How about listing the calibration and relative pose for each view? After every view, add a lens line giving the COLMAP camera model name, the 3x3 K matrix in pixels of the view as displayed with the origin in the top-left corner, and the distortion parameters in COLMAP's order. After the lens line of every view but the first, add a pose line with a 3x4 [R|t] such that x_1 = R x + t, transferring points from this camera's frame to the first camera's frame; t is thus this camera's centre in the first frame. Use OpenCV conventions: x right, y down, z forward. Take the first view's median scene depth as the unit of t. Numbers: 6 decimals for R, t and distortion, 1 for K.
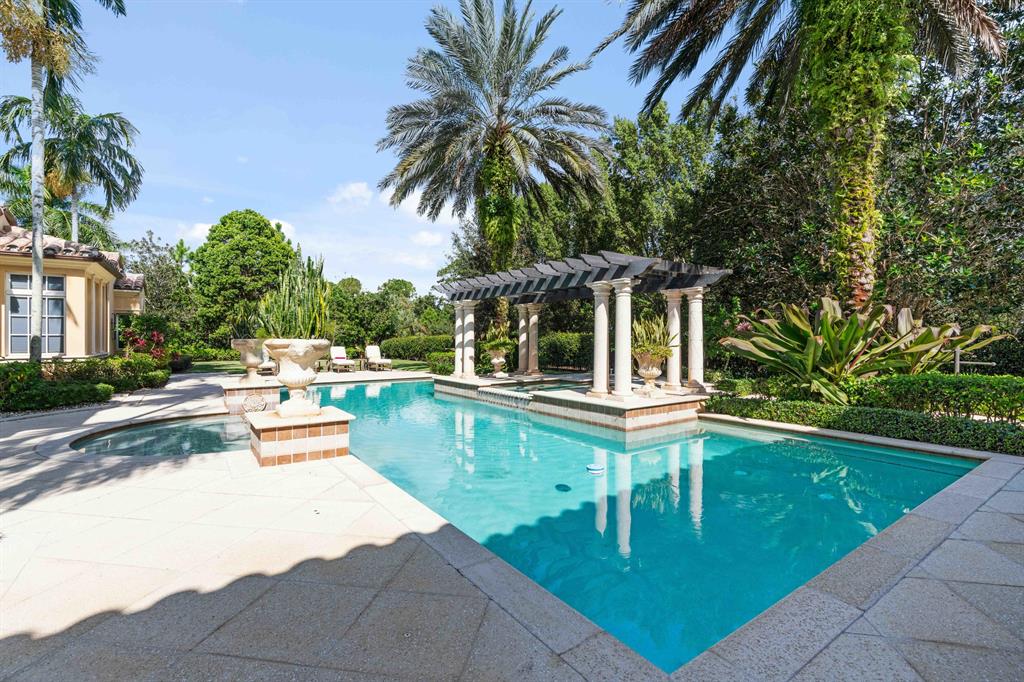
lens RADIAL K [[466.4, 0, 512.0], [0, 466.4, 341.0], [0, 0, 1]] dist [-0.002995, -0.000522]
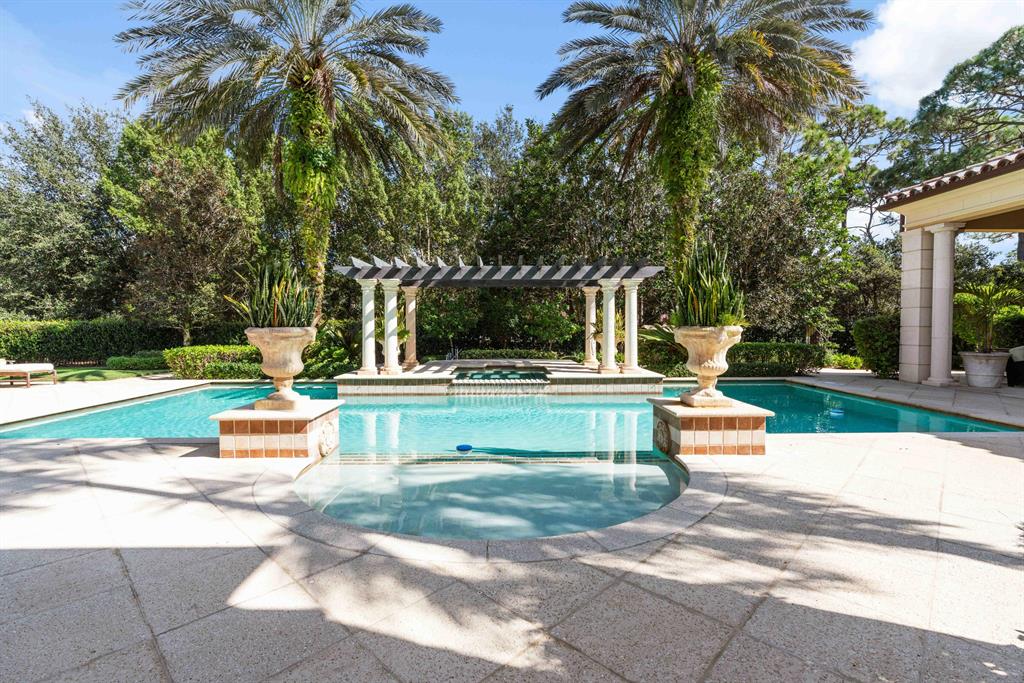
lens RADIAL K [[466.4, 0, 512.0], [0, 466.4, 341.5], [0, 0, 1]] dist [-0.002995, -0.000522]
pose [[0.568724, -0.031734, 0.821916, -0.922608], [0.009513, 0.999442, 0.032005, -0.006303], [-0.822473, -0.010383, 0.568709, 0.482566]]
